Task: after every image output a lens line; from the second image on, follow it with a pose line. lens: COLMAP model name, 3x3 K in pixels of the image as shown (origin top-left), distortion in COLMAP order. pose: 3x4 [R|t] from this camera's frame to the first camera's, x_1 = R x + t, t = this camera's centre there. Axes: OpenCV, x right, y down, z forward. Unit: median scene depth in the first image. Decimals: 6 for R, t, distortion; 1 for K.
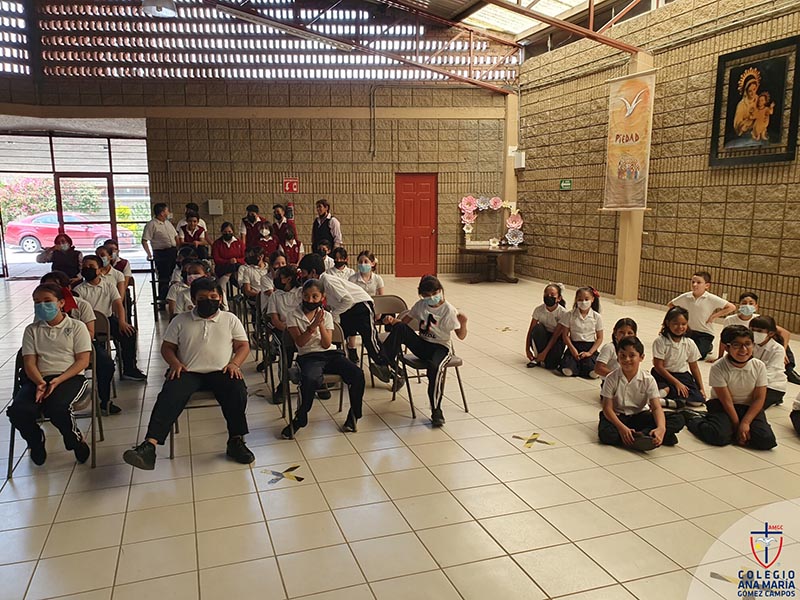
lens RADIAL K [[624.5, 0, 390.0], [0, 624.5, 312.4], [0, 0, 1]] dist [0.009577, 0.004978]
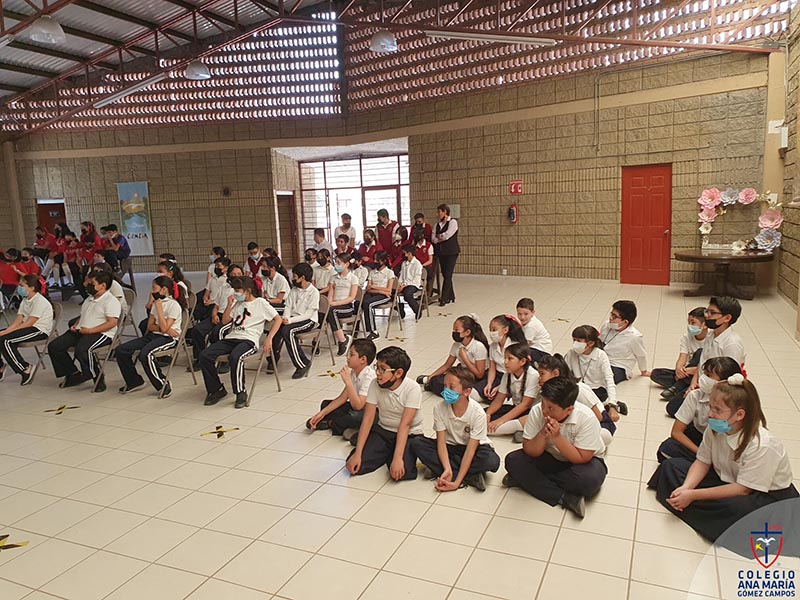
lens RADIAL K [[618.8, 0, 389.4], [0, 618.8, 302.4], [0, 0, 1]] dist [0.006541, 0.012665]
pose [[0.732777, 0.074788, -0.676346, 0.384064], [-0.083741, 0.996298, 0.019440, -0.020193], [0.675296, 0.042393, 0.736327, 0.134618]]
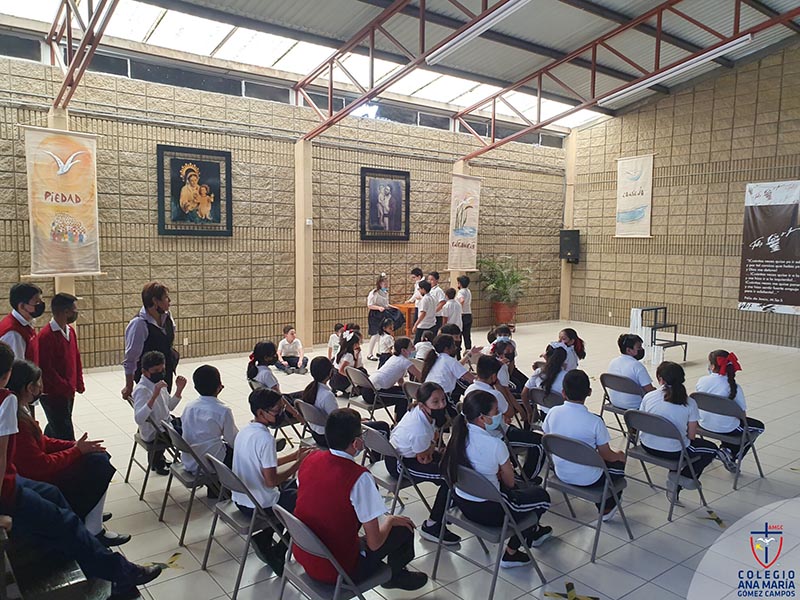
lens RADIAL K [[626.4, 0, 400.3], [0, 626.4, 295.1], [0, 0, 1]] dist [0.004746, 0.010046]
pose [[-0.335268, -0.075475, 0.939095, -0.480613], [0.154481, 0.978890, 0.133825, -0.135916], [-0.929371, 0.189940, -0.316531, 0.629098]]
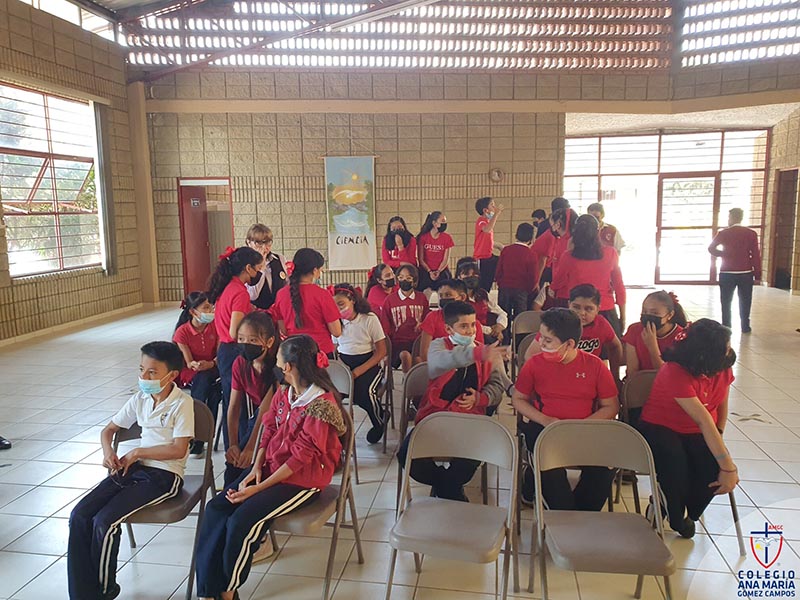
lens RADIAL K [[631.3, 0, 383.5], [0, 631.3, 294.2], [0, 0, 1]] dist [0.023293, 0.009156]
pose [[0.874469, 0.048711, -0.482630, -0.450389], [-0.067552, 0.997479, -0.021722, 0.001377], [0.480355, 0.051597, 0.875555, -0.002275]]
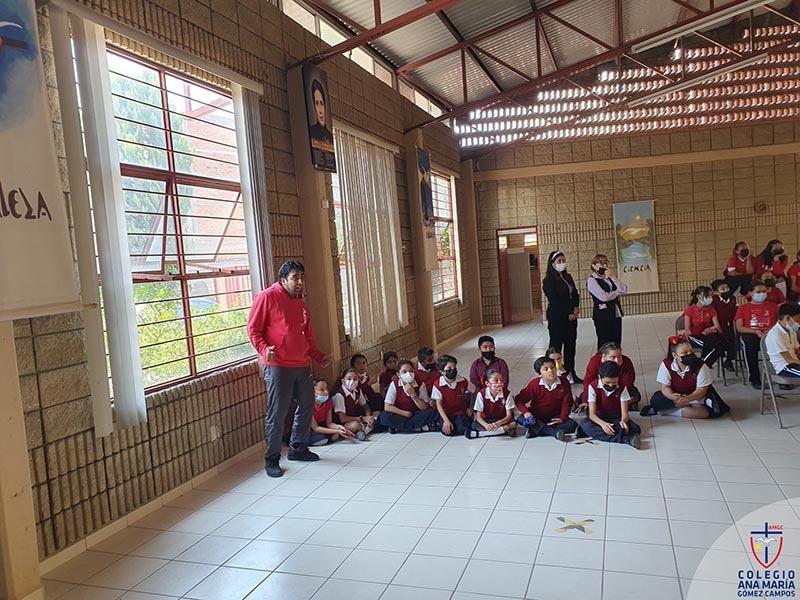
lens RADIAL K [[627.0, 0, 387.8], [0, 627.0, 306.0], [0, 0, 1]] dist [0.001622, 0.034720]
pose [[0.777993, -0.021134, -0.627917, -0.576166], [-0.032029, 0.996800, -0.073234, 0.064949], [0.627456, 0.077087, 0.774827, -0.349562]]
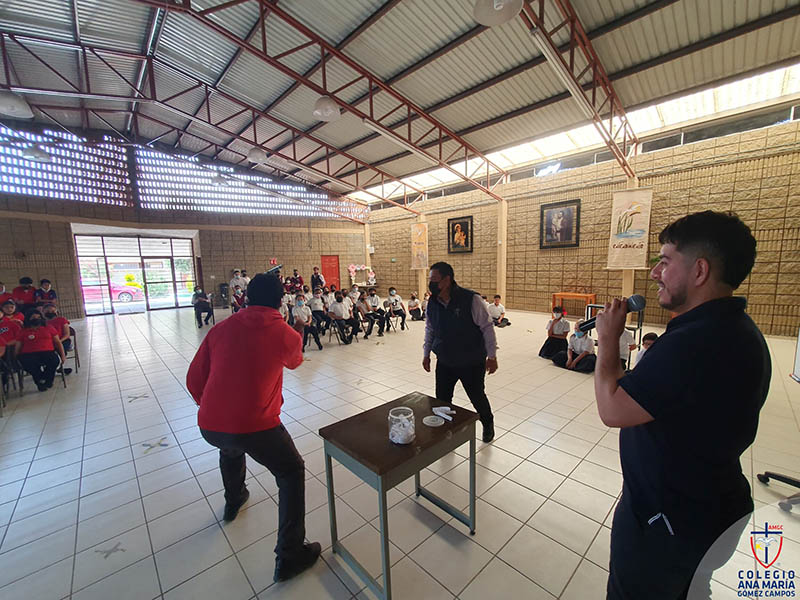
lens RADIAL K [[325.2, 0, 396.2], [0, 325.2, 304.5], [0, 0, 1]] dist [-0.005160, -0.000405]
pose [[0.913954, -0.065022, 0.400575, -0.238580], [0.089775, 0.995020, -0.043319, 0.037873], [-0.395763, 0.075553, 0.915240, -0.212672]]
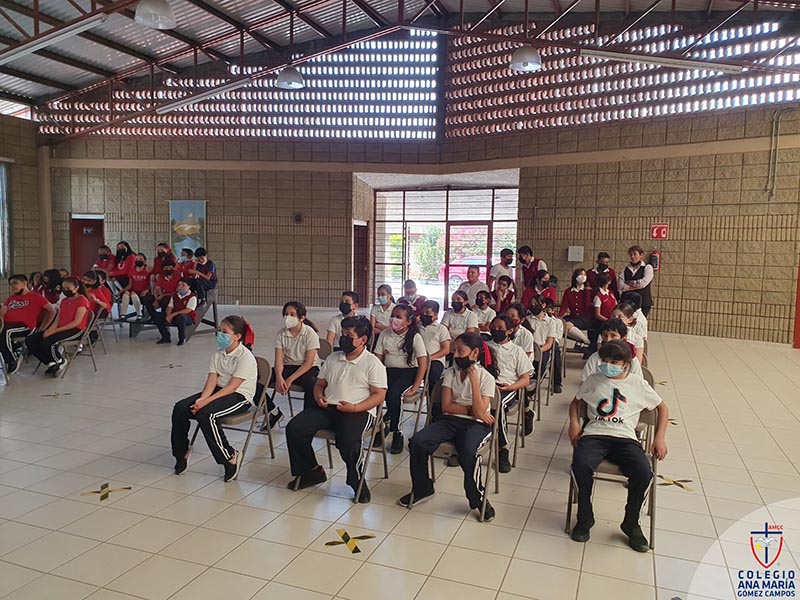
lens RADIAL K [[619.3, 0, 395.2], [0, 619.3, 304.4], [0, 0, 1]] dist [0.013208, 0.000310]
pose [[0.771391, 0.074941, -0.631934, 0.118942], [-0.132210, 0.990247, -0.043953, -0.011862], [0.622476, 0.117453, 0.773775, 0.093850]]
